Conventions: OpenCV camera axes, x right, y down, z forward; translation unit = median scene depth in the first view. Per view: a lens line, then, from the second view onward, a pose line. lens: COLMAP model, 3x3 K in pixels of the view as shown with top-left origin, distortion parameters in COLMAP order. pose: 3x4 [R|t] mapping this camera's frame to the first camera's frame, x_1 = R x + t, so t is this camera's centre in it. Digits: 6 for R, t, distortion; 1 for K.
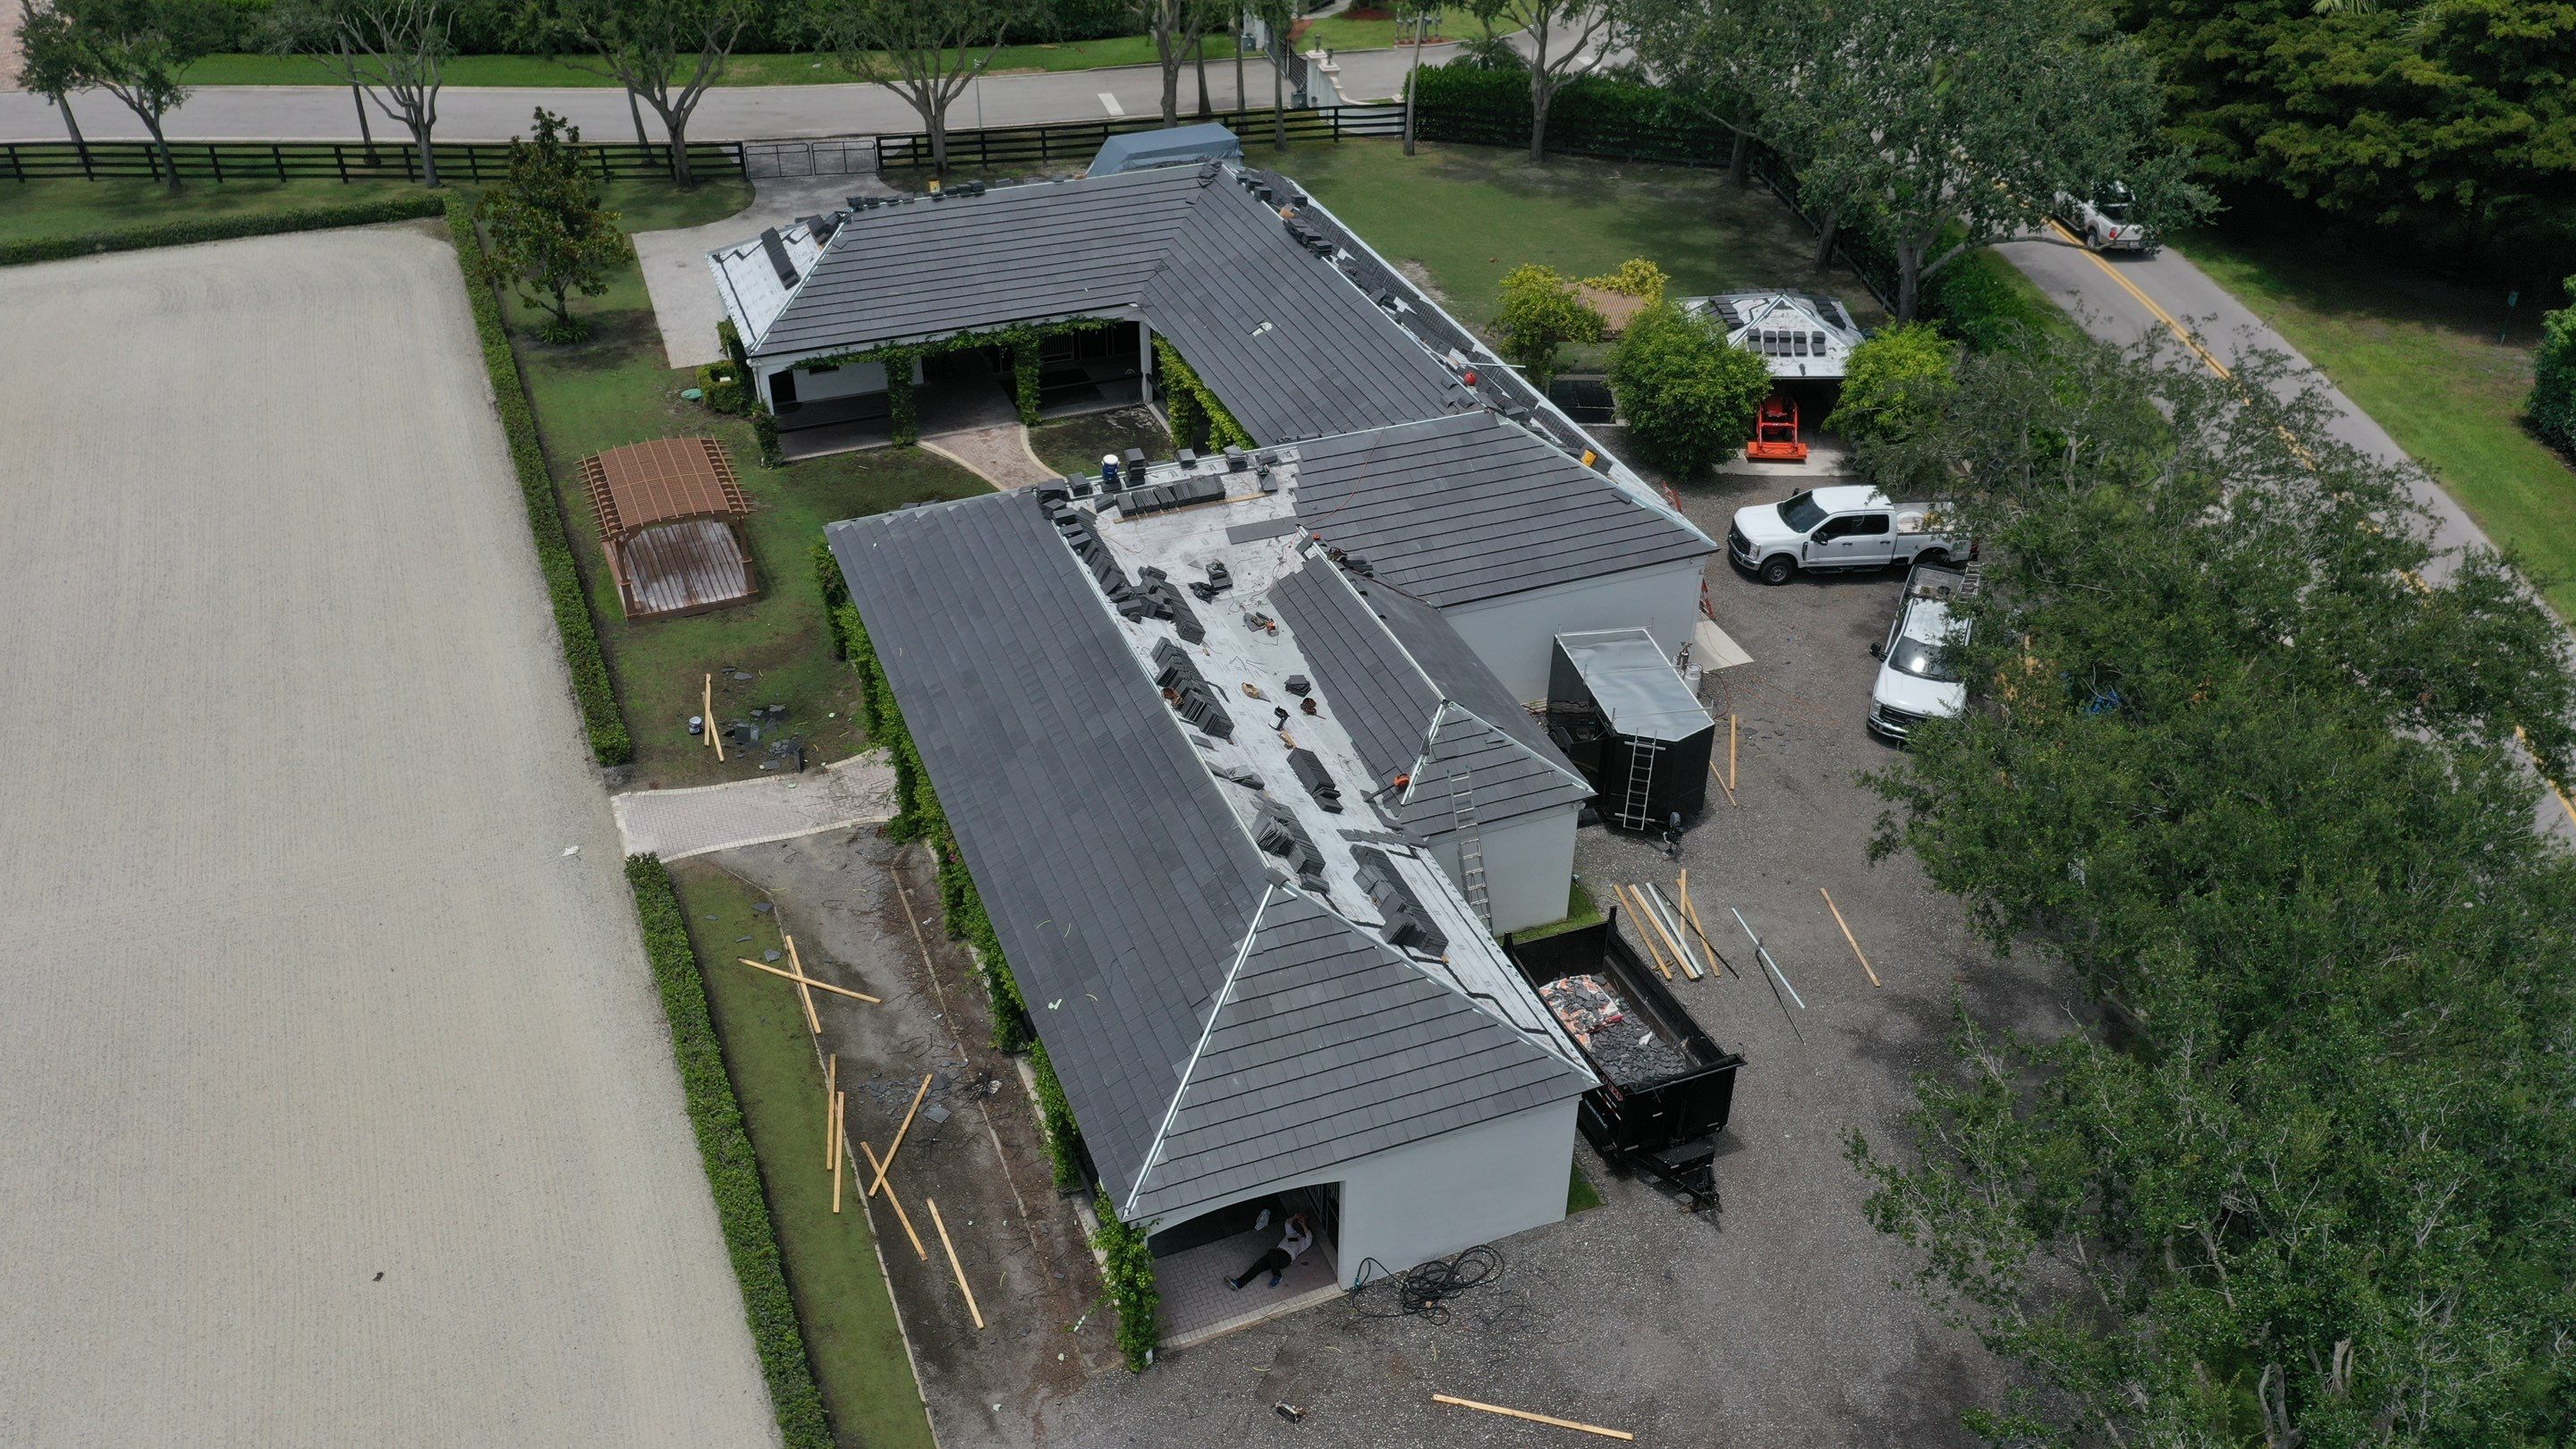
lens RADIAL K [[2044.3, 0, 1289.2], [0, 2044.3, 723.3], [0, 0, 1]] dist [0.018082, 0.004763]
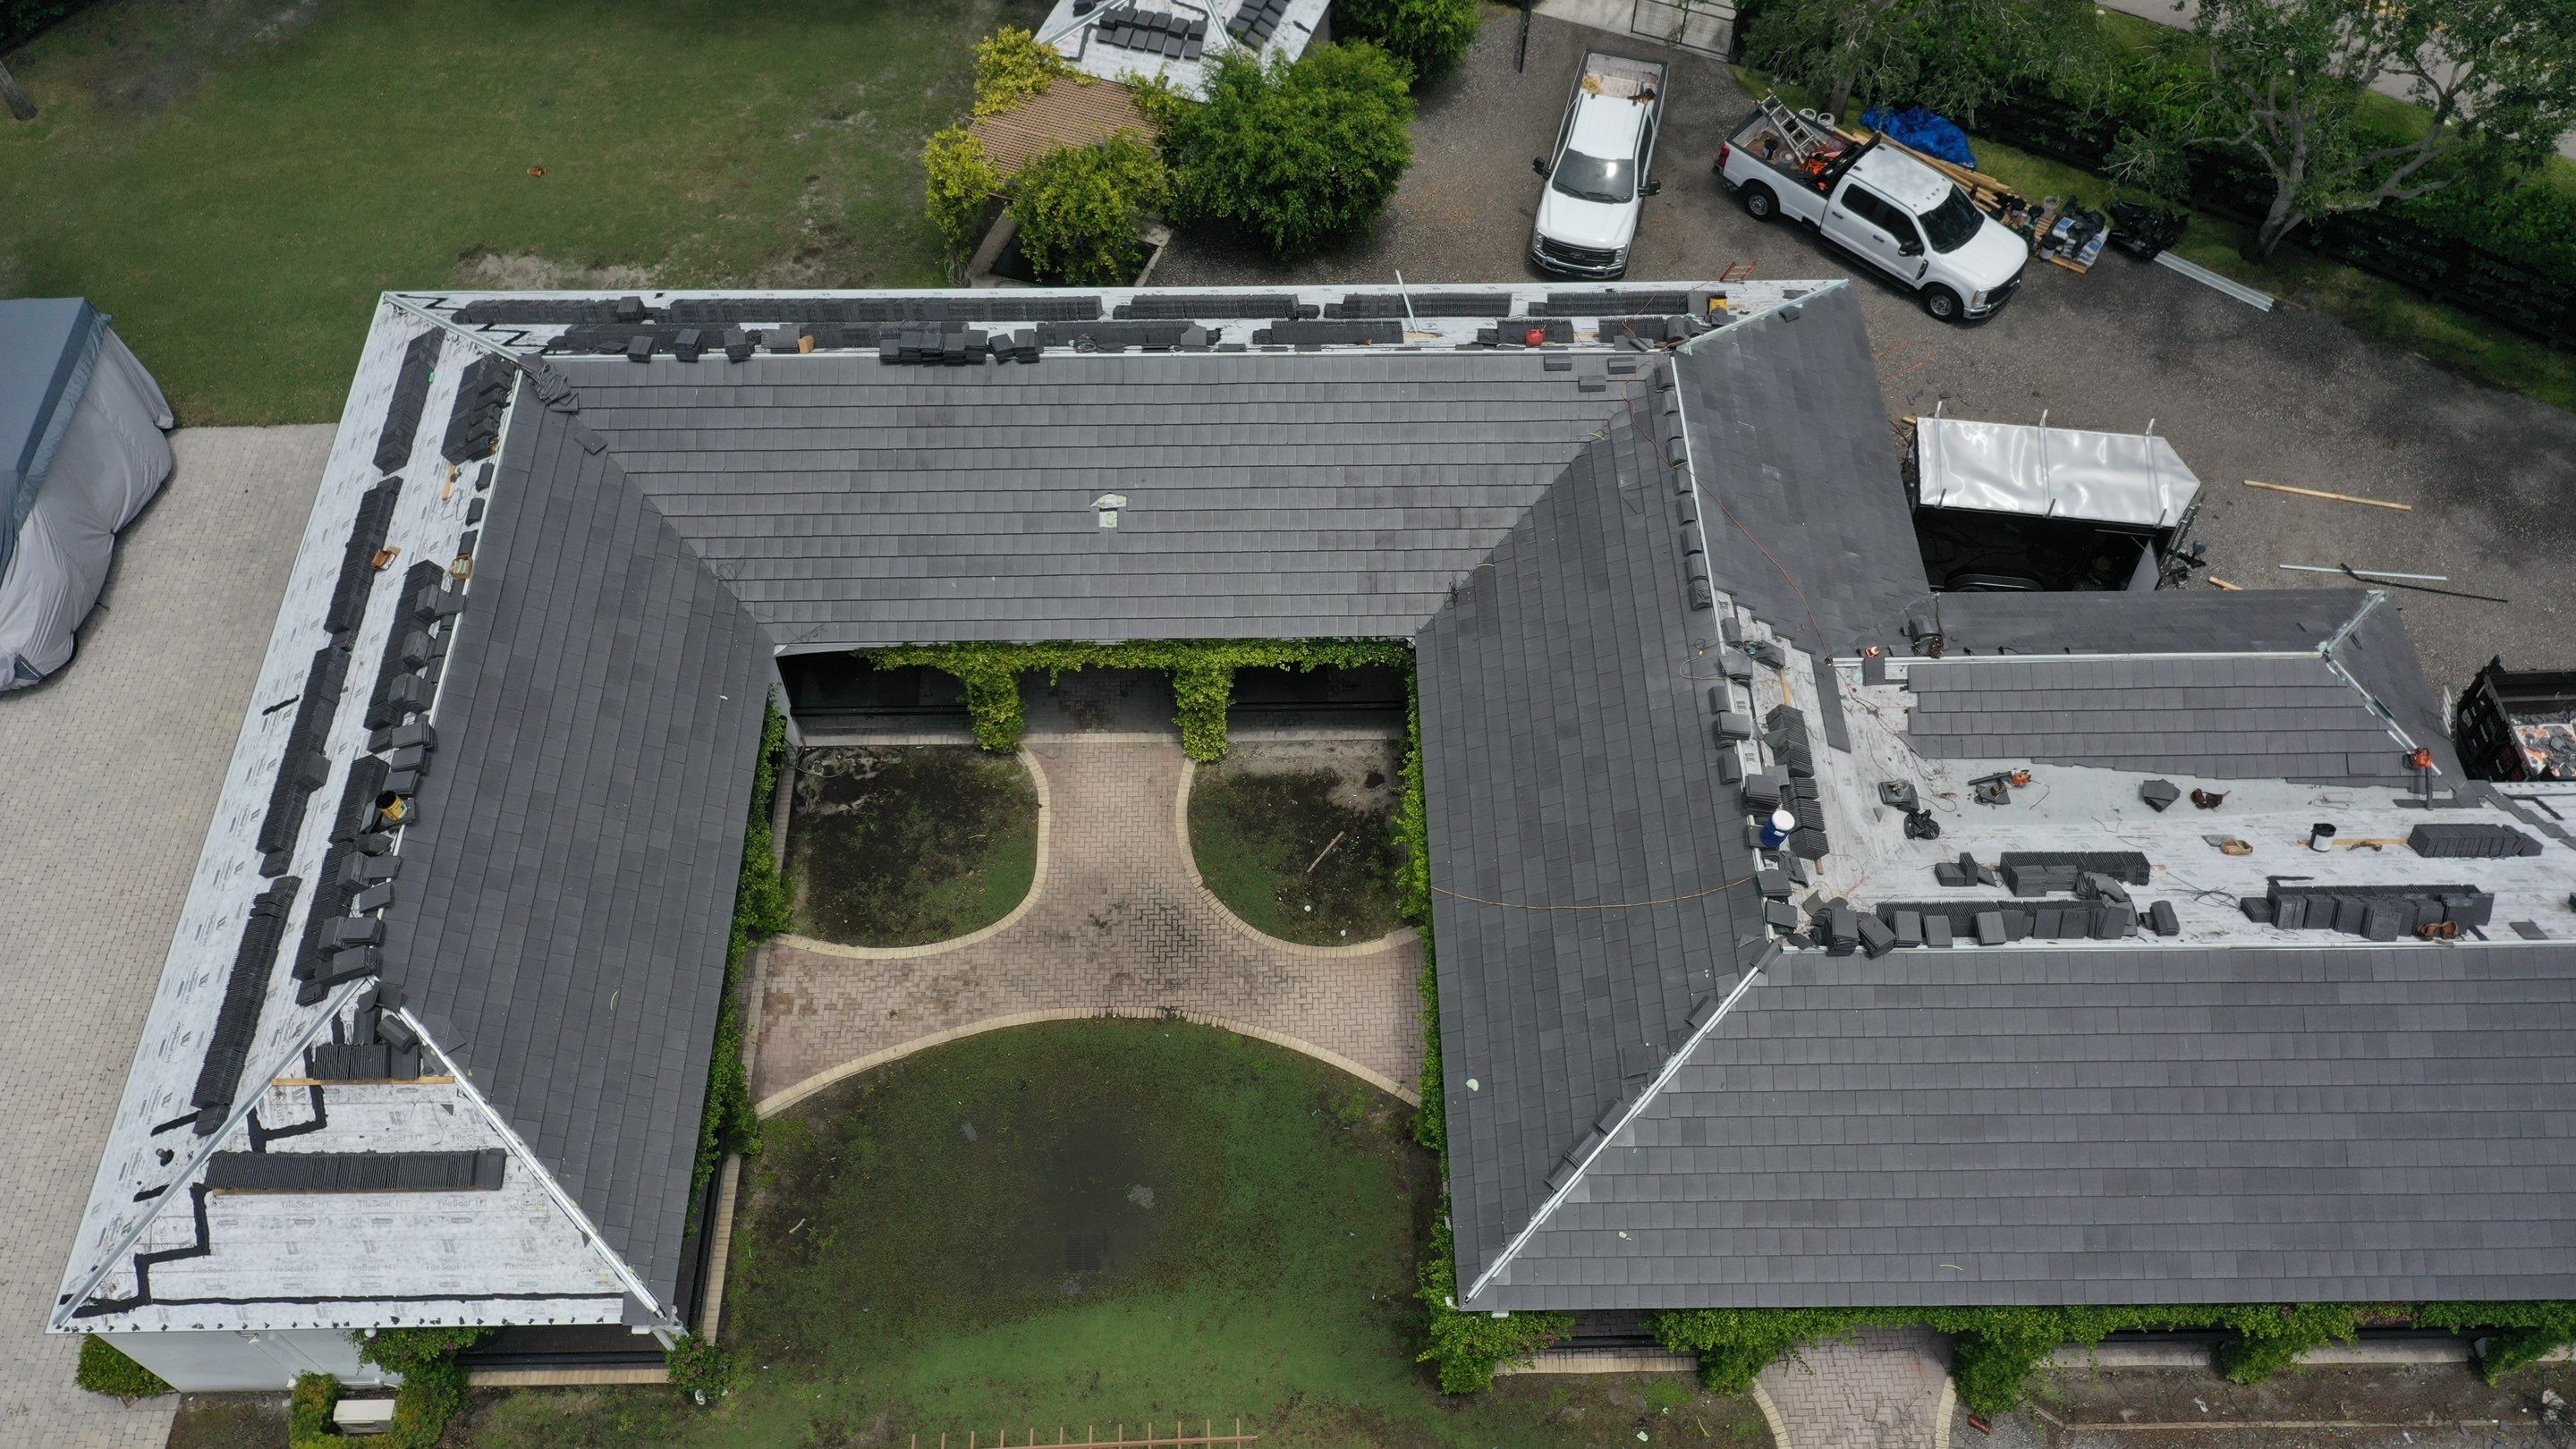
lens RADIAL K [[2044.3, 0, 1292.7], [0, 2044.3, 728.0], [0, 0, 1]] dist [0.018082, 0.004763]
pose [[0.351749, -0.777451, 0.521386, -0.445247], [0.519303, 0.625479, 0.582323, -0.590263], [-0.778844, 0.065925, 0.623744, 0.726798]]
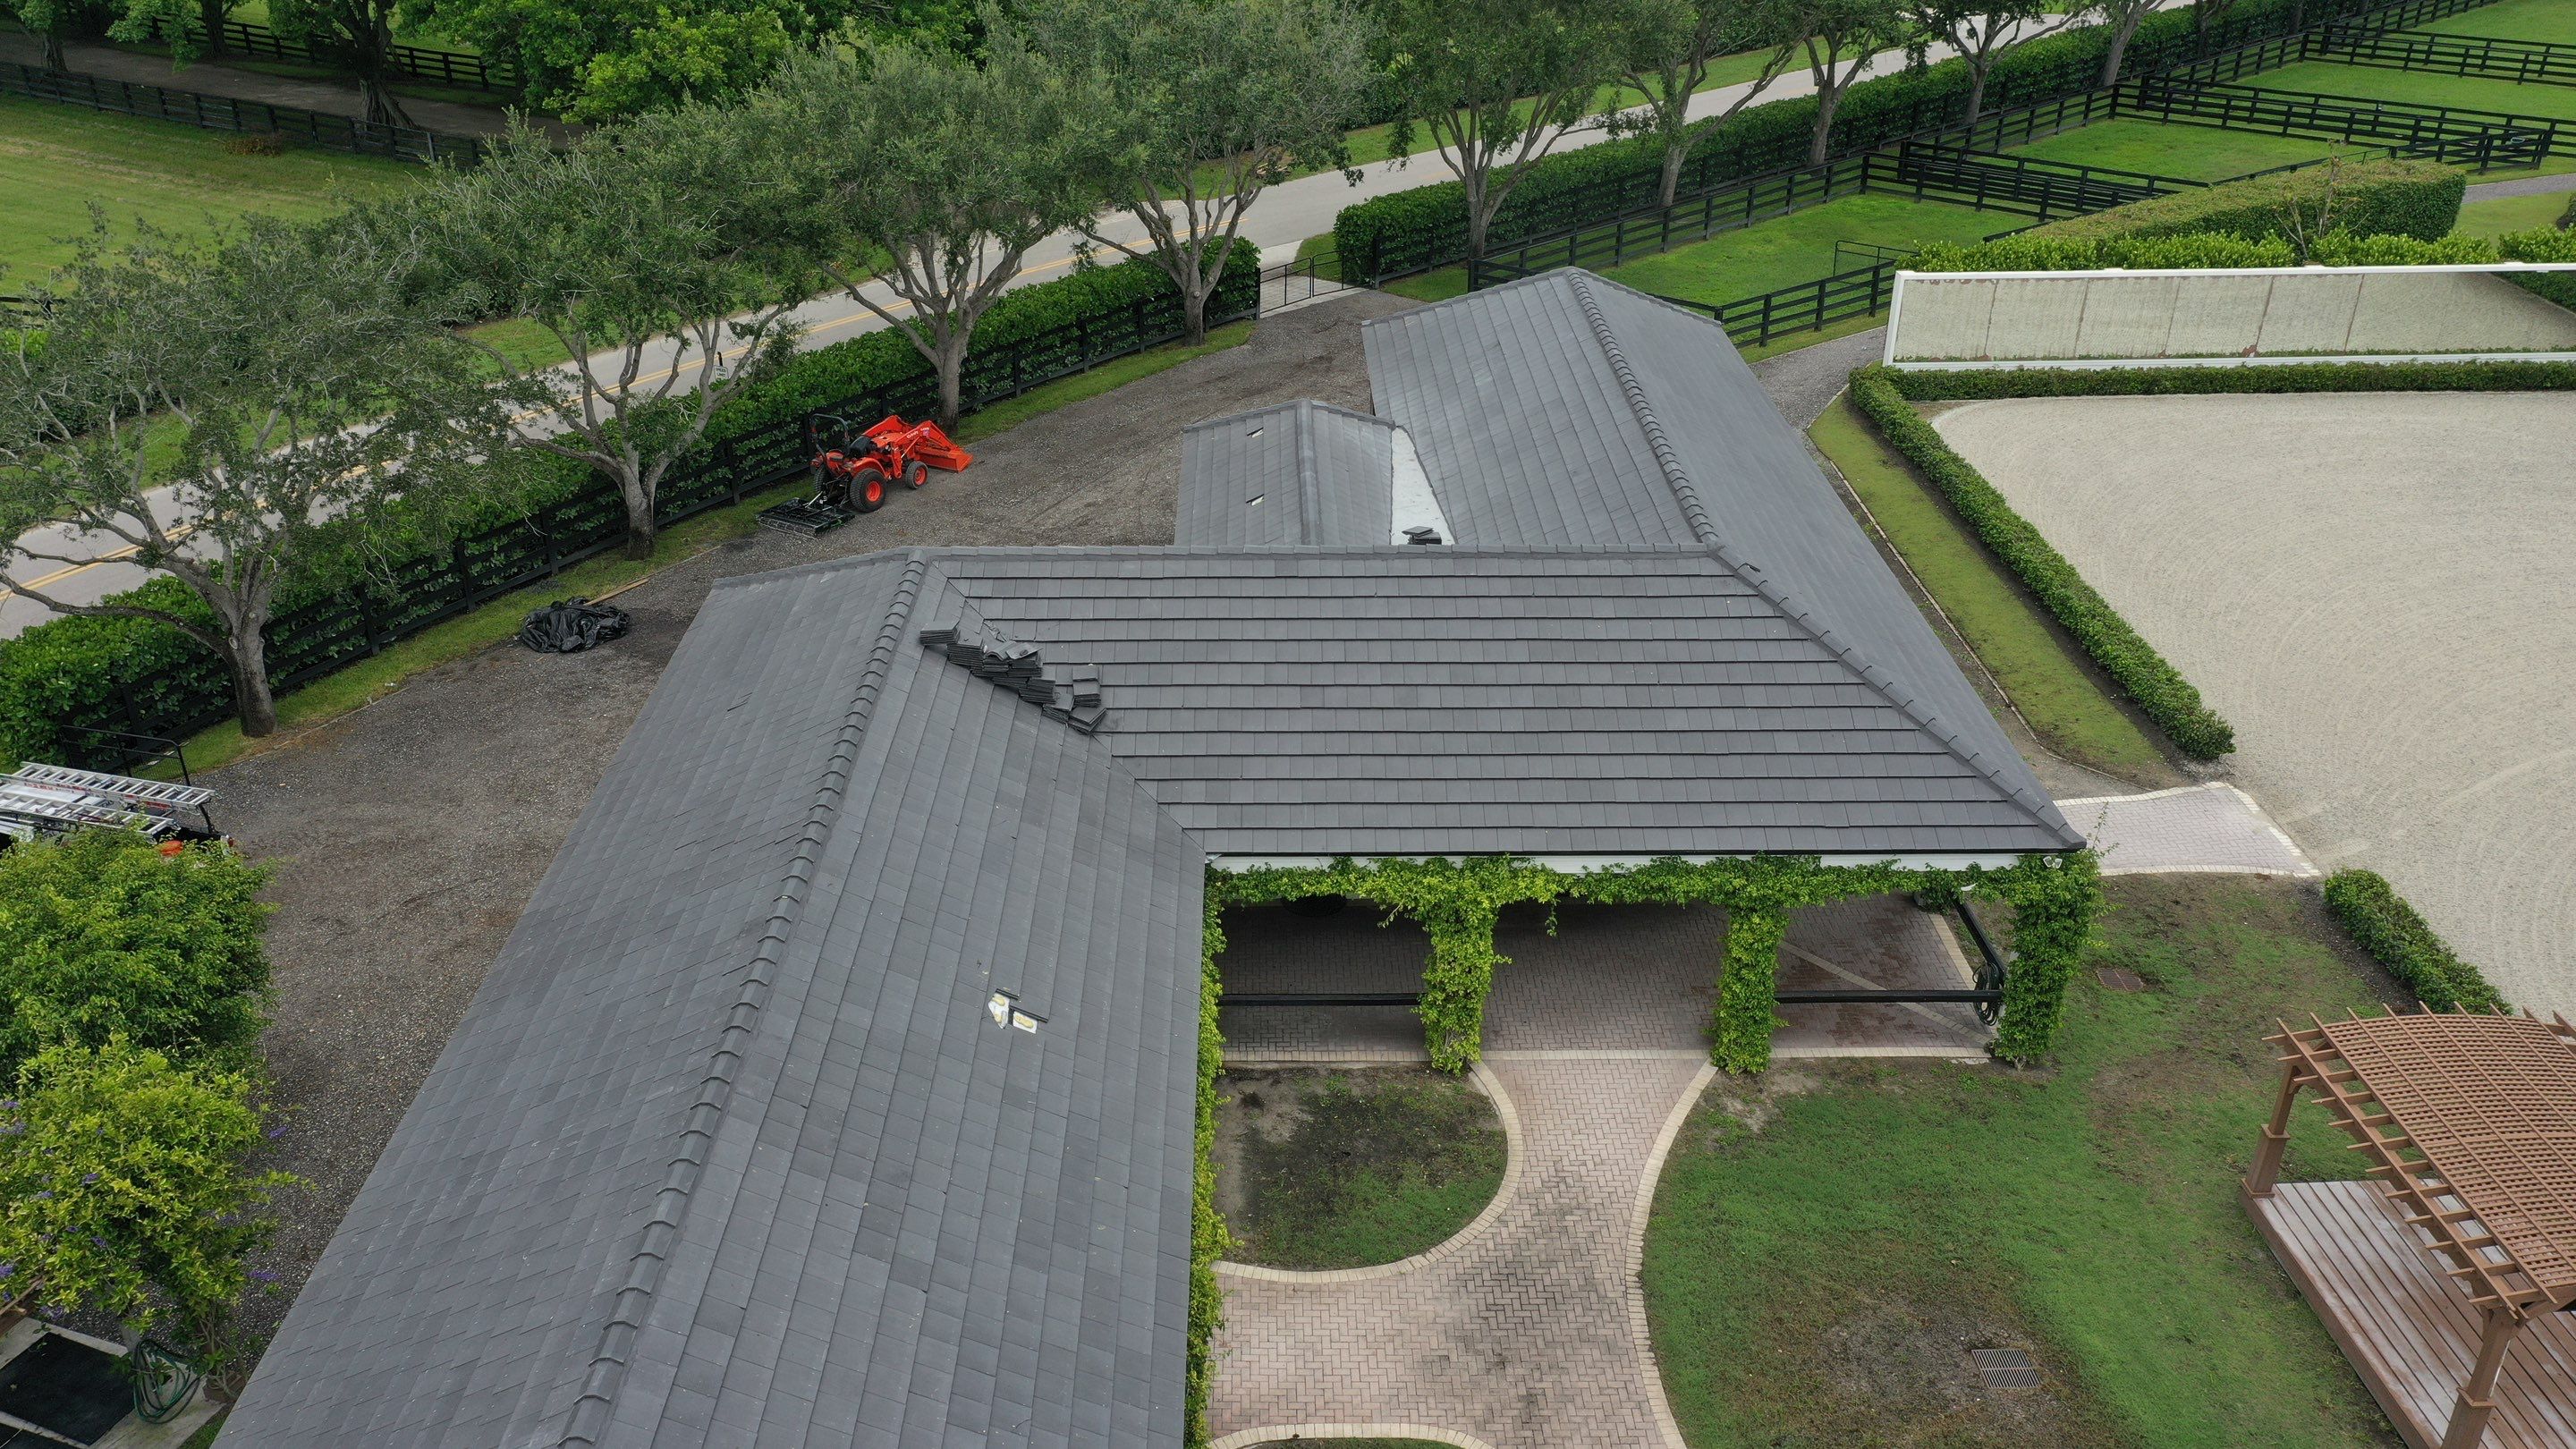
lens RADIAL K [[2044.3, 0, 1282.6], [0, 2044.3, 727.4], [0, 0, 1]] dist [0.018082, 0.004763]
pose [[-0.934392, -0.171077, 0.312481, -0.209489], [0.191229, 0.499200, 0.845122, -0.656752], [-0.300572, 0.849430, -0.433733, 1.370698]]
